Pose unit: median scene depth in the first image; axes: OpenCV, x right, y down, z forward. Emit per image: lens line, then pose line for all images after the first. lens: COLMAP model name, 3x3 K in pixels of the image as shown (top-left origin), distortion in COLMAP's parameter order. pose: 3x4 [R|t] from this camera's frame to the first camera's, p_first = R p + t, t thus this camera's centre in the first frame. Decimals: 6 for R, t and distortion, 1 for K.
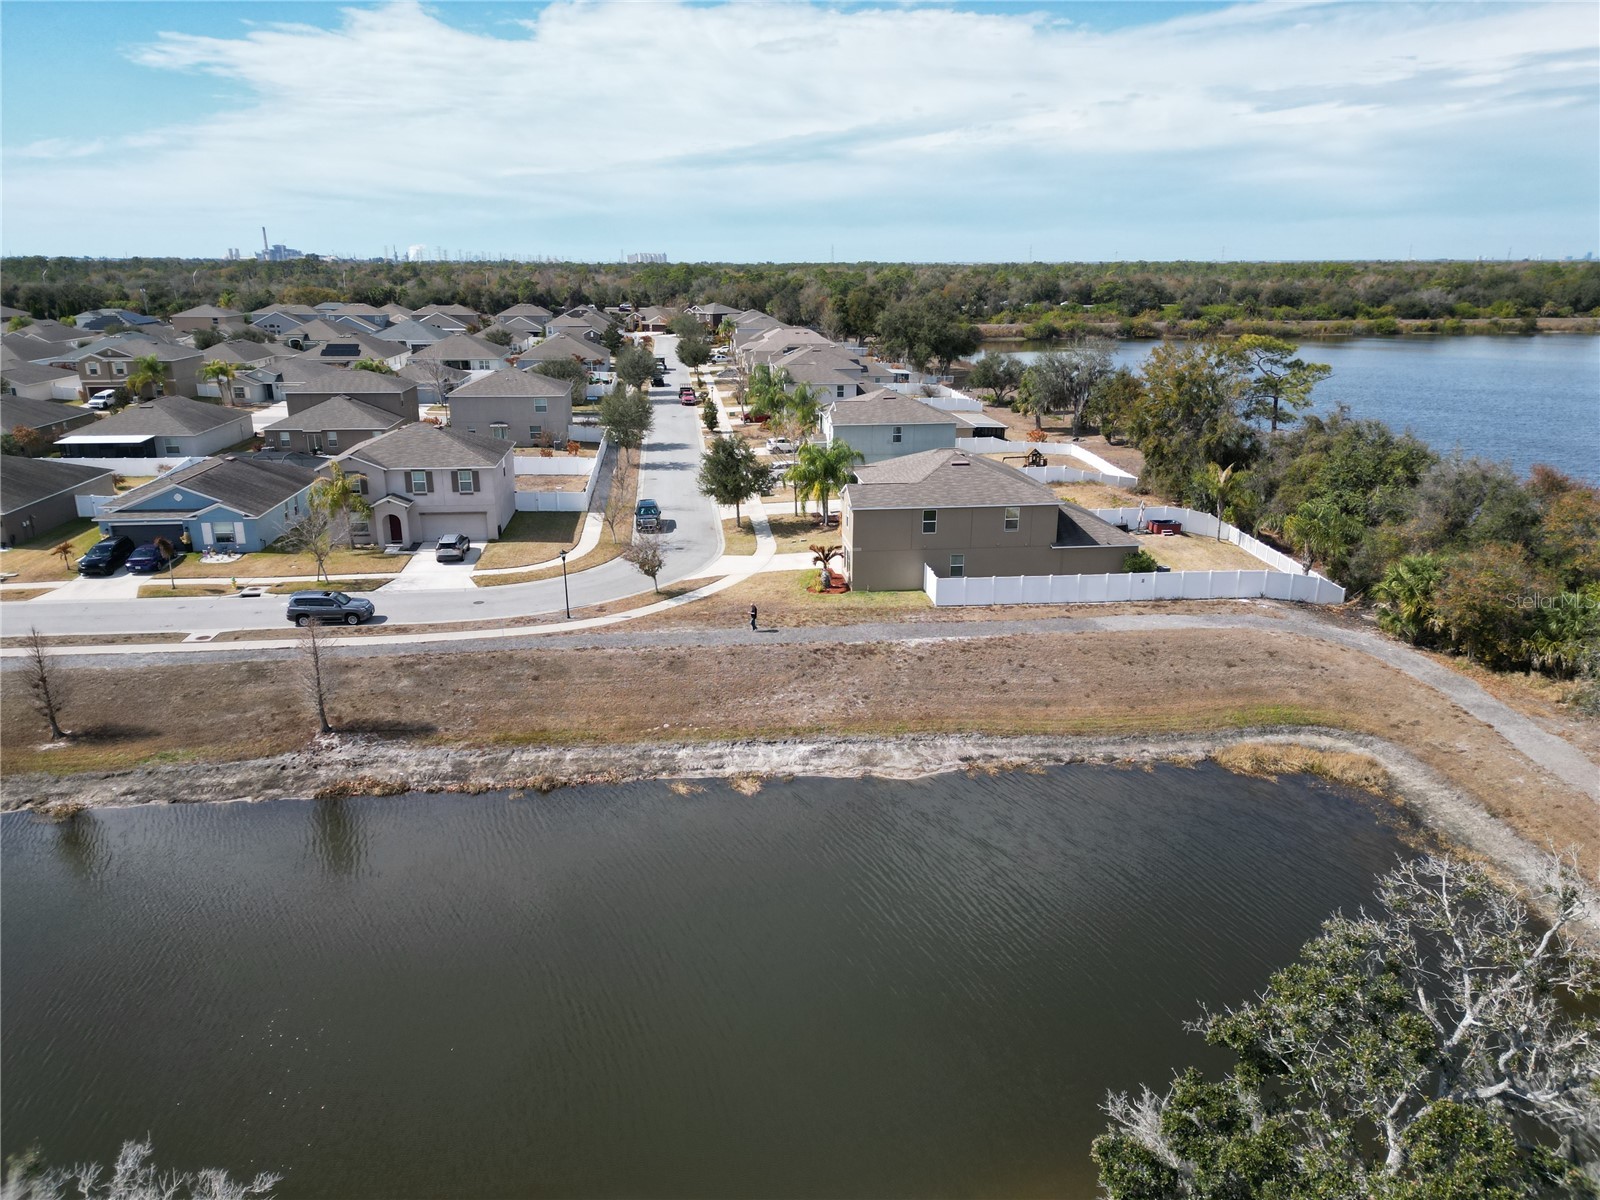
lens RADIAL K [[1111.3, 0, 793.0], [0, 1111.3, 602.4], [0, 0, 1]] dist [0.075337, -0.074596]
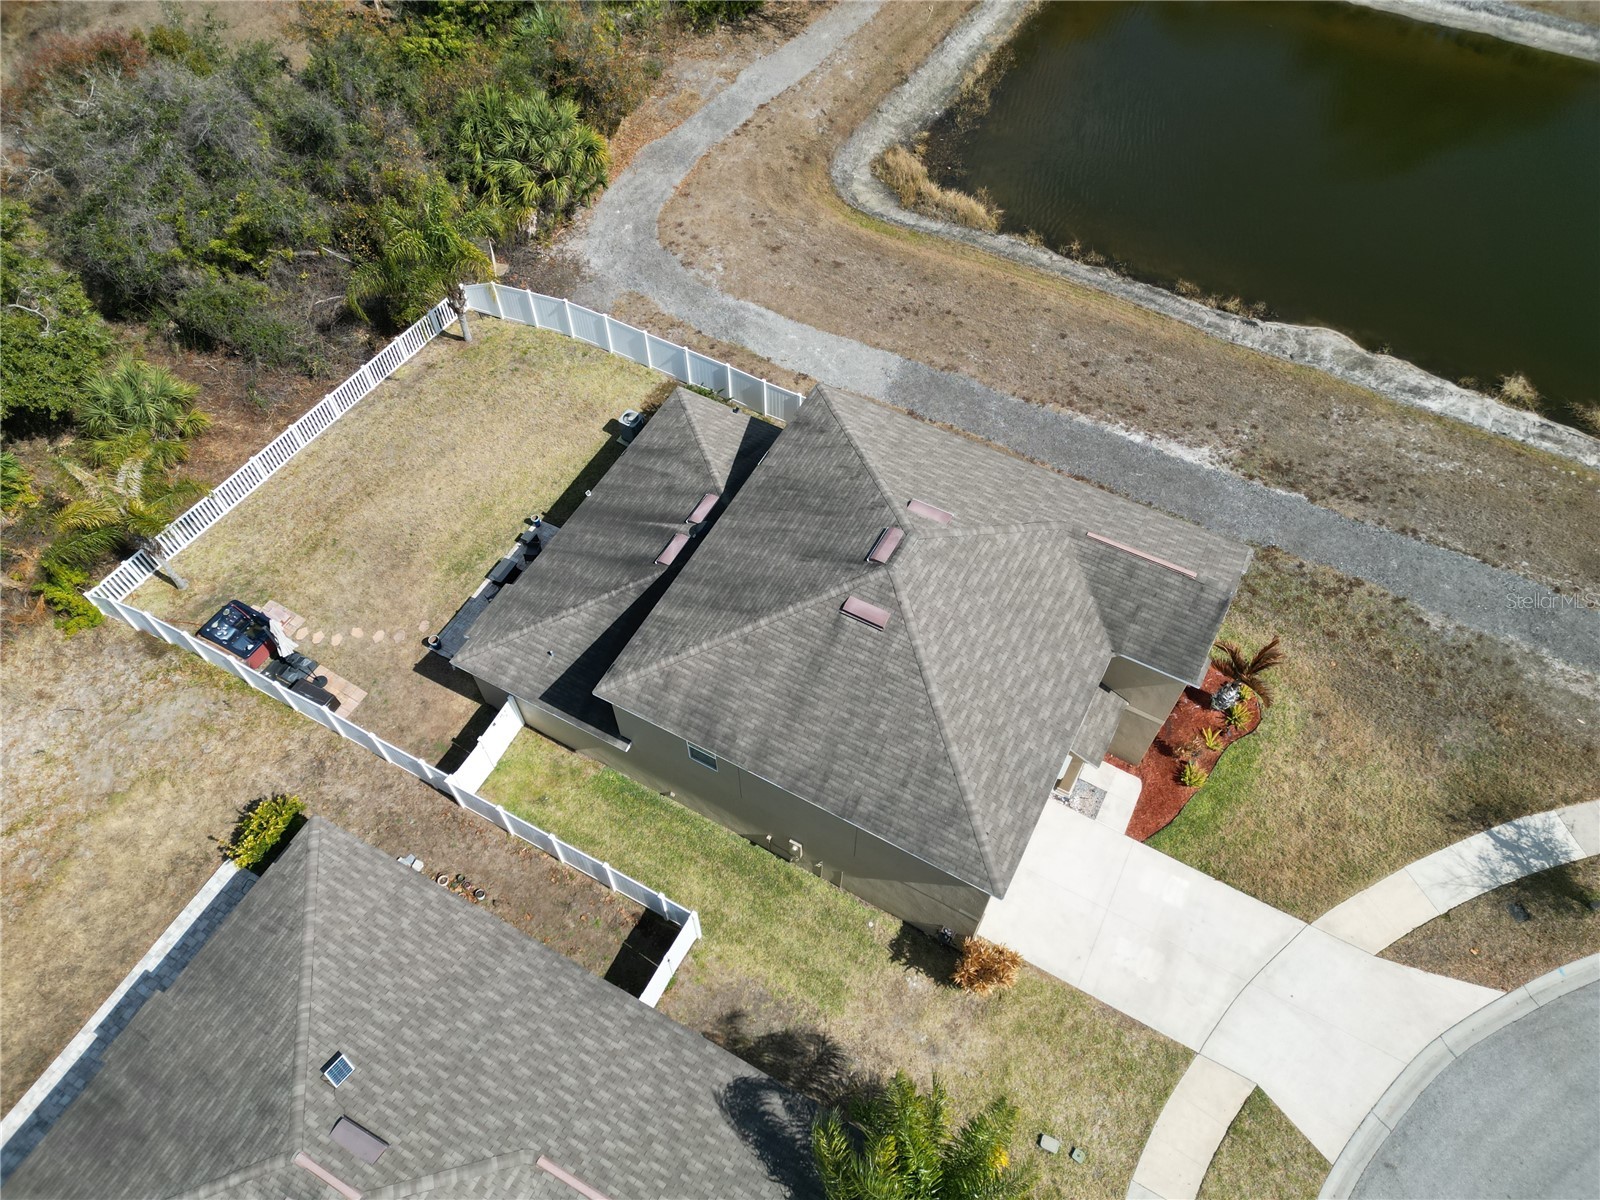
lens RADIAL K [[1111.3, 0, 789.0], [0, 1111.3, 603.9], [0, 0, 1]] dist [0.075337, -0.074596]
pose [[-0.821656, -0.475699, 0.313994, 0.052502], [0.167335, 0.325289, 0.930691, -0.523846], [-0.544868, 0.817250, -0.187675, 1.188672]]
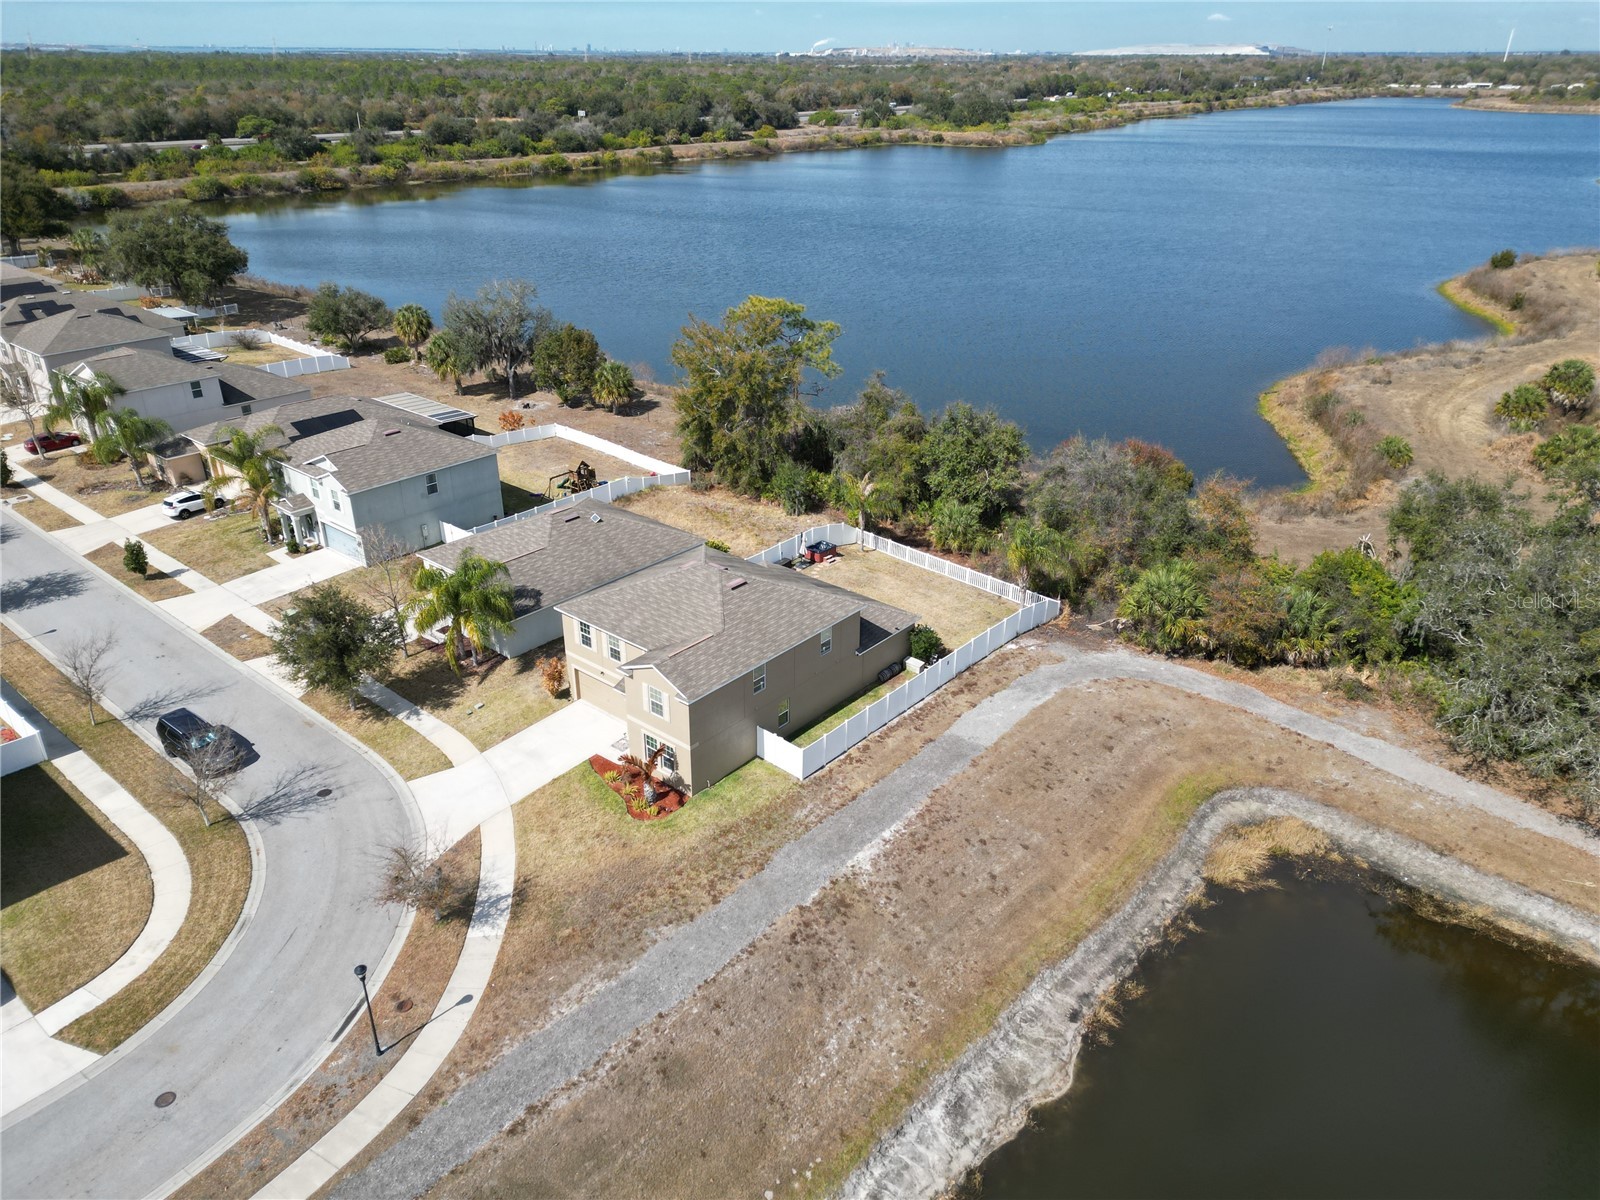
lens RADIAL K [[1111.3, 0, 795.2], [0, 1111.3, 602.2], [0, 0, 1]] dist [0.075337, -0.074596]
pose [[0.728800, -0.298958, 0.616016, -0.327260], [0.196285, 0.953111, 0.230331, -0.301461], [-0.655990, -0.046950, 0.753308, 0.393291]]
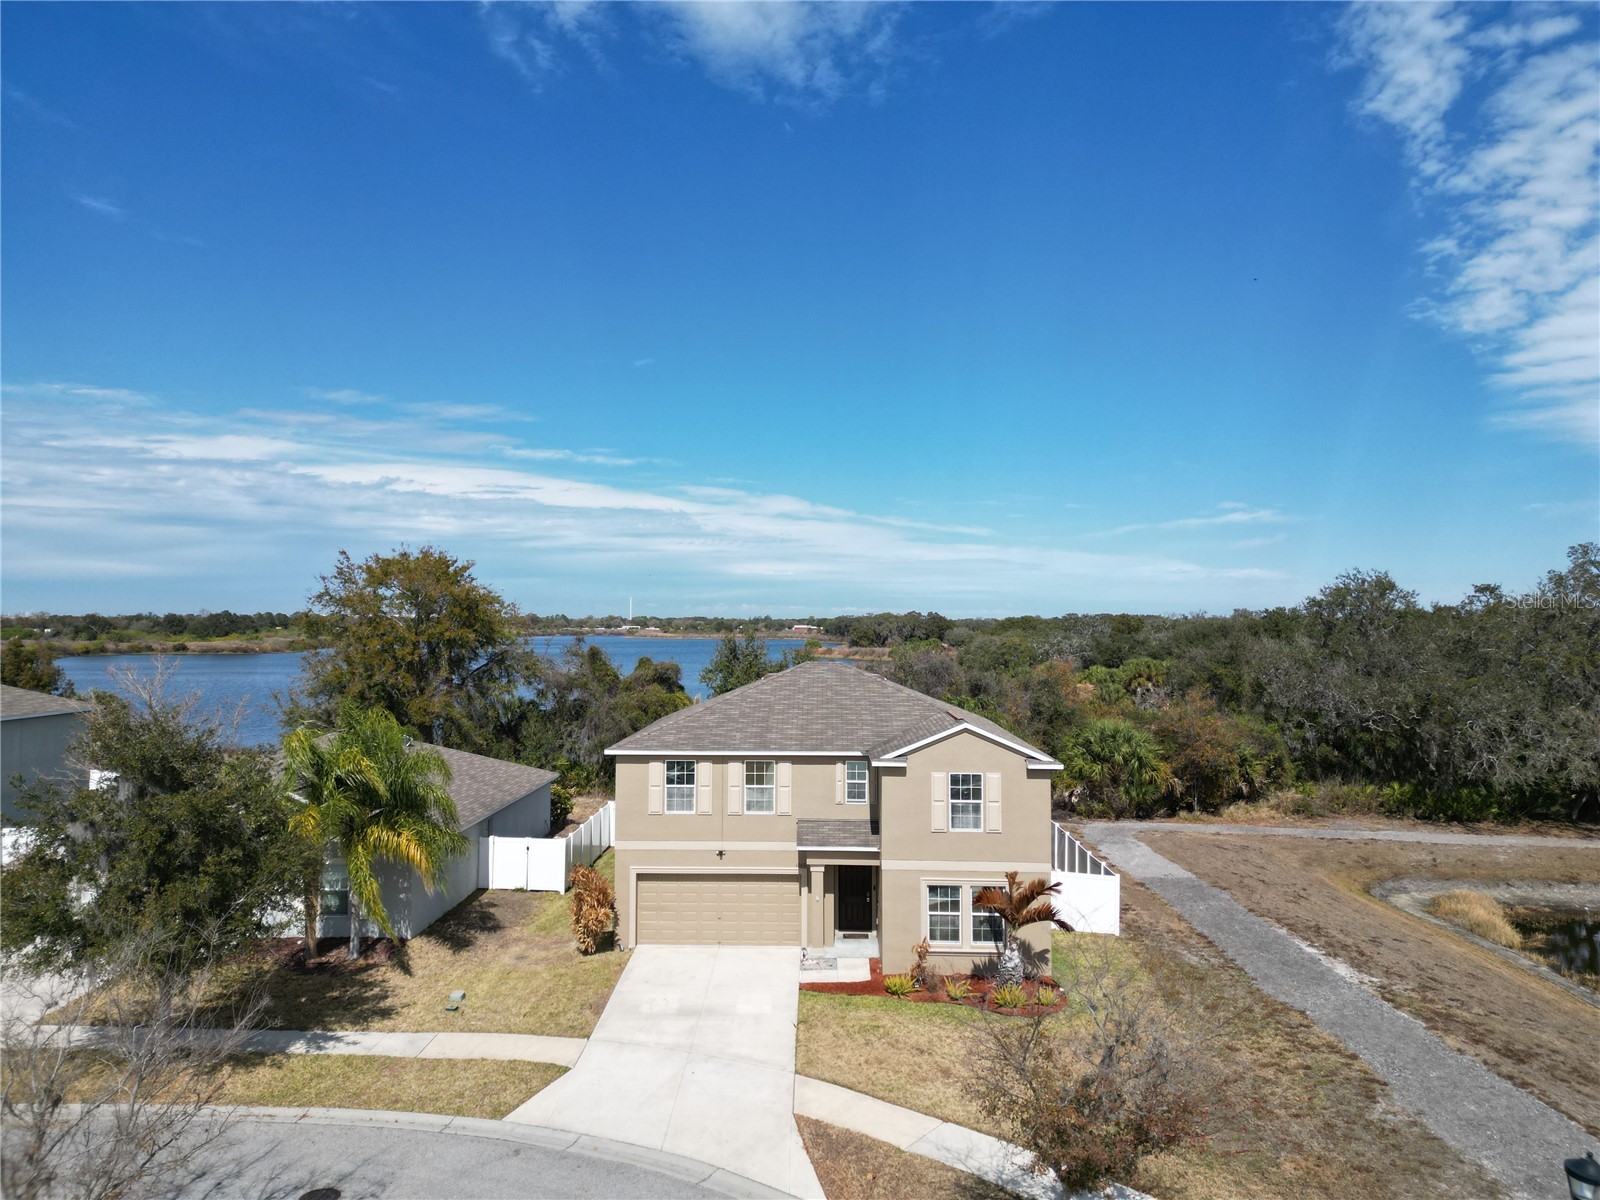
lens RADIAL K [[1111.3, 0, 794.2], [0, 1111.3, 590.0], [0, 0, 1]] dist [0.075337, -0.074596]
pose [[0.138660, 0.029822, 0.989891, -0.381283], [0.284307, 0.956274, -0.068634, -0.146751], [-0.948653, 0.290949, 0.124118, 1.010404]]
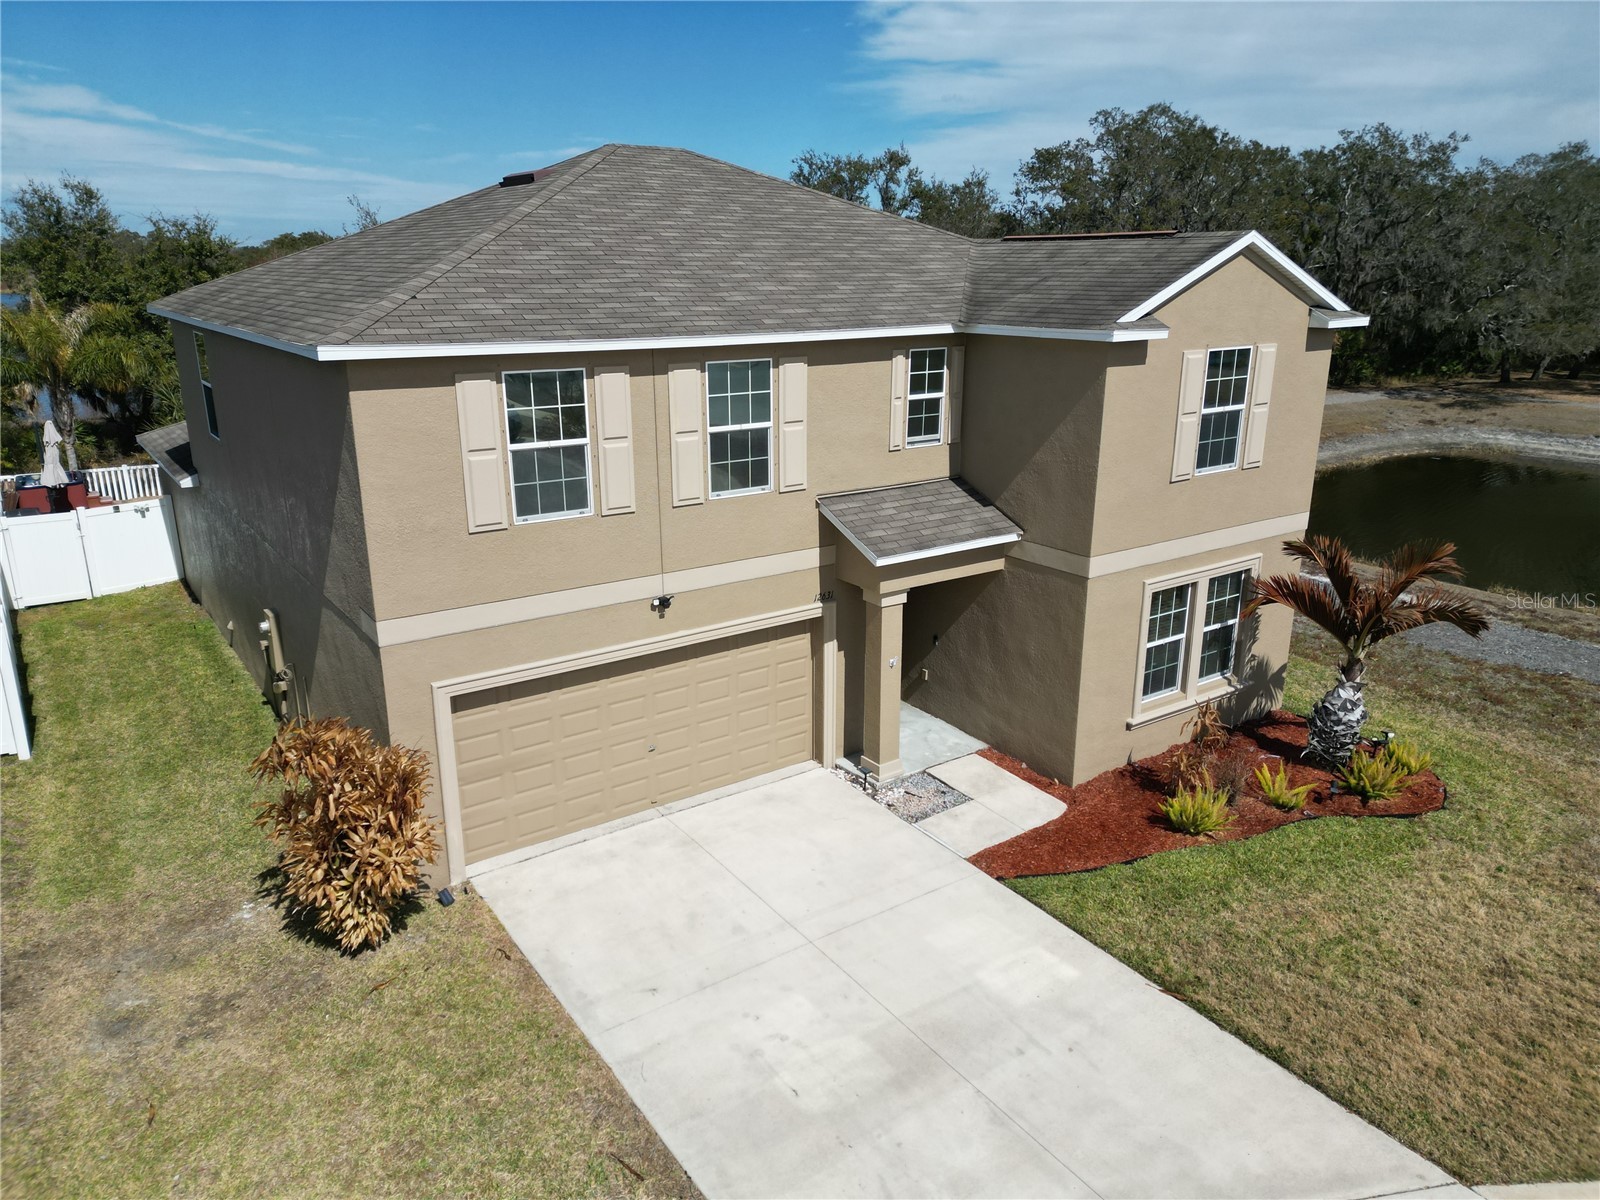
lens RADIAL K [[1111.3, 0, 794.4], [0, 1111.3, 598.4], [0, 0, 1]] dist [0.075337, -0.074596]
pose [[-0.480866, -0.252783, 0.839564, -0.088840], [0.254563, 0.876043, 0.409569, -0.152182], [-0.839026, 0.410670, -0.356910, 1.173571]]
